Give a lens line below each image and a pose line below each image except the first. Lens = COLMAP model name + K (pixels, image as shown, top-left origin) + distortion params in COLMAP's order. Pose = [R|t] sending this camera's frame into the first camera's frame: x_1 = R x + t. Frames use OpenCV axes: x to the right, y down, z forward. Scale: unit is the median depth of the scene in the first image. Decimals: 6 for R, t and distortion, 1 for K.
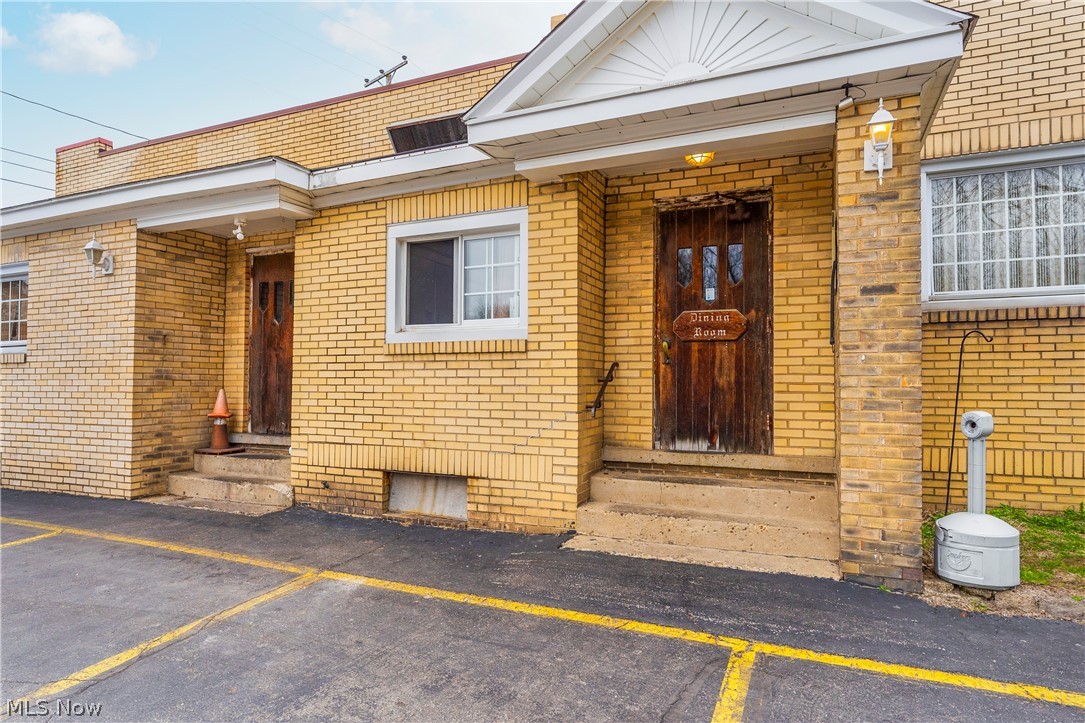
lens RADIAL K [[638.1, 0, 543.6], [0, 638.1, 369.0], [0, 0, 1]] dist [-0.000459, -0.001324]
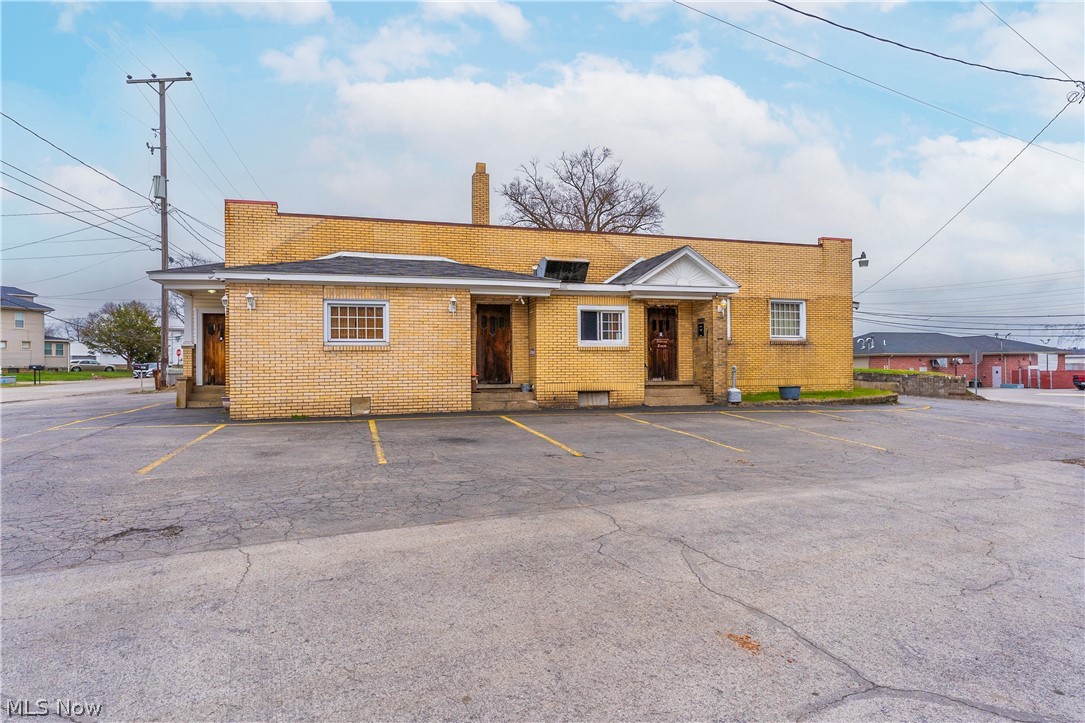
lens RADIAL K [[595.9, 0, 539.2], [0, 595.9, 363.3], [0, 0, 1]] dist [-0.001859, -0.000015]
pose [[0.766205, 0.001712, 0.642593, -2.212600], [-0.005993, 0.999972, 0.004483, 0.024912], [-0.642568, -0.007286, 0.766194, -0.980235]]
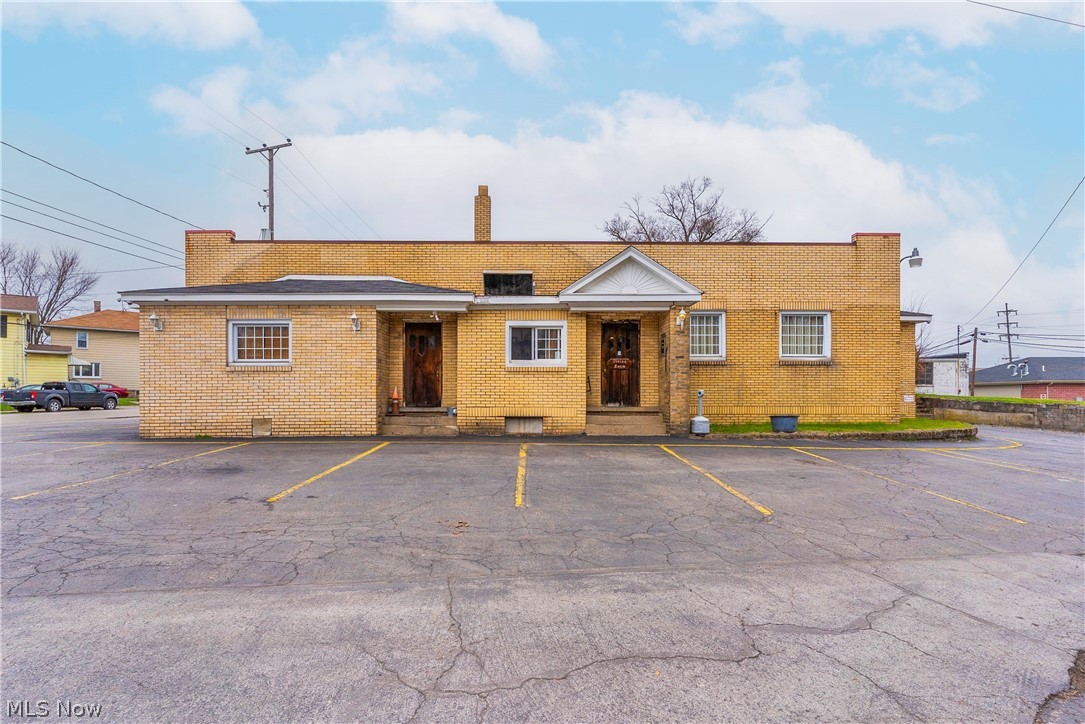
lens RADIAL K [[525.7, 0, 540.8], [0, 525.7, 394.4], [0, 0, 1]] dist [-0.000052, 0.000892]
pose [[0.908238, 0.003468, 0.418440, -1.059415], [-0.010307, 0.999848, 0.014085, 0.040611], [-0.418327, -0.017105, 0.908135, -1.028260]]
